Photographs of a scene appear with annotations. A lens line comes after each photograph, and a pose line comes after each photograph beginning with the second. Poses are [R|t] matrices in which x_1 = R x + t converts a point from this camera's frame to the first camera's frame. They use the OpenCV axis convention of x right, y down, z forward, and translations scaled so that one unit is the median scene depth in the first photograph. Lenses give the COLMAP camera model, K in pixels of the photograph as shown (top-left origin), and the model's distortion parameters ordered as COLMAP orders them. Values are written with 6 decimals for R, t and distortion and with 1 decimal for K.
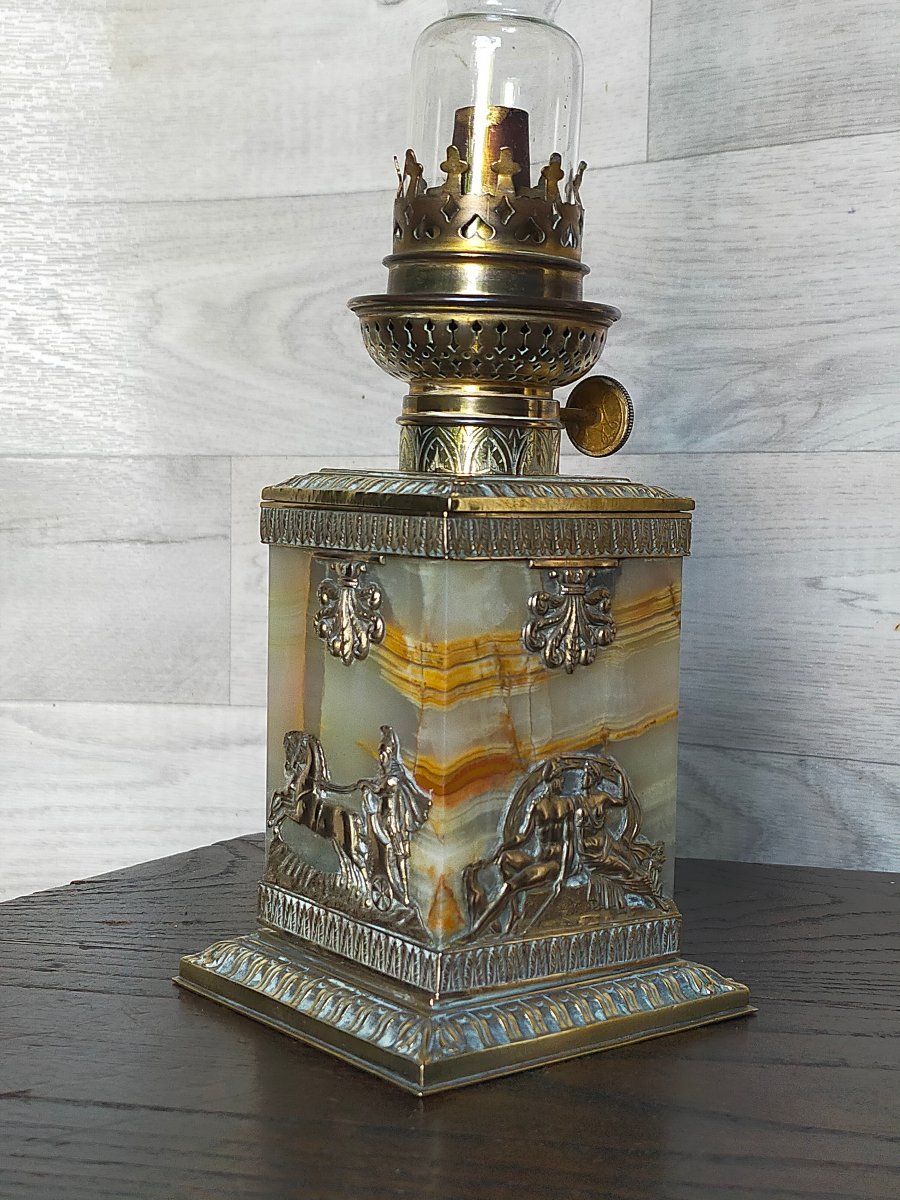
lens RADIAL K [[1904.8, 0, 446.7], [0, 1904.8, 648.9], [0, 0, 1]] dist [0.122810, -0.176173]
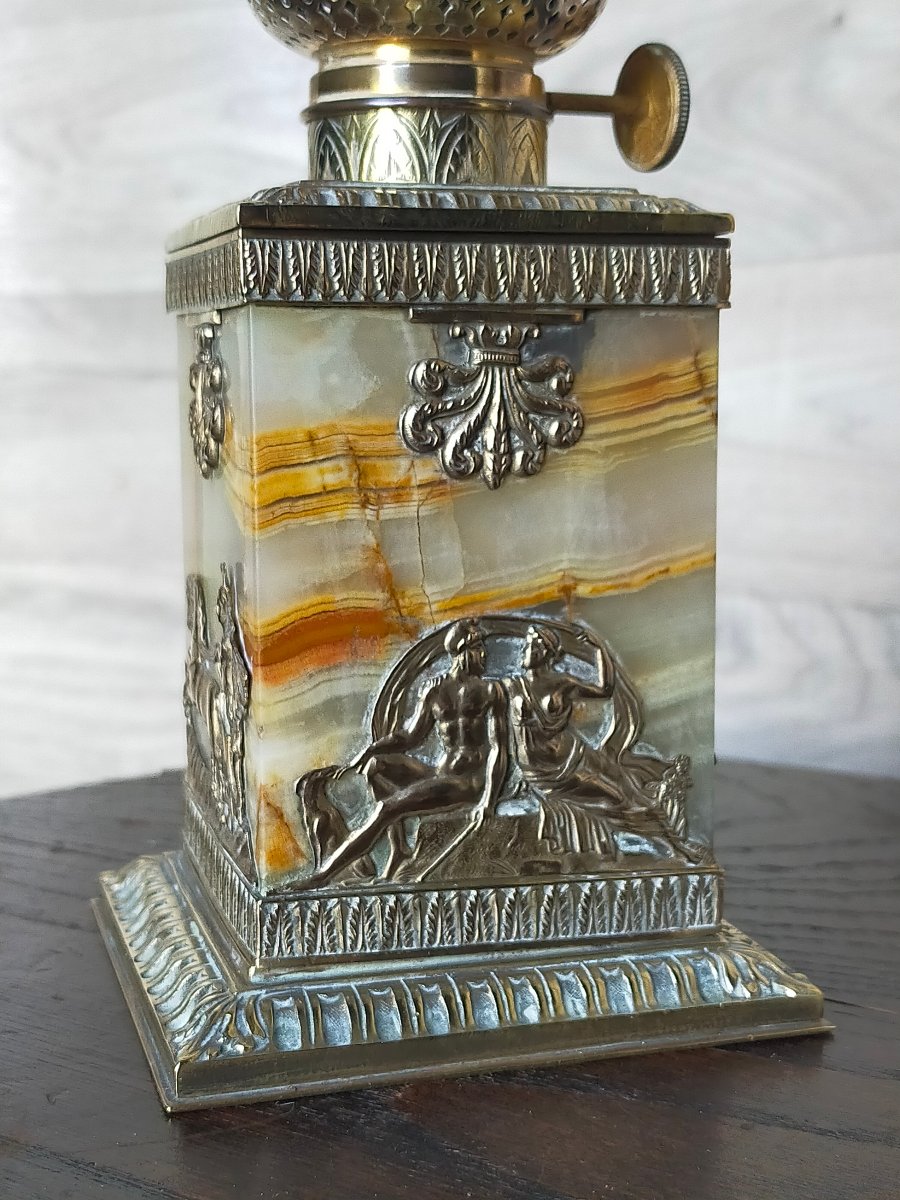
lens RADIAL K [[1904.8, 0, 446.7], [0, 1904.8, 648.9], [0, 0, 1]] dist [0.122810, -0.176173]
pose [[0.926593, 0.038595, -0.374081, 0.296929], [-0.017260, 0.998036, 0.060216, 0.028735], [0.375670, -0.049339, 0.925439, 0.395974]]
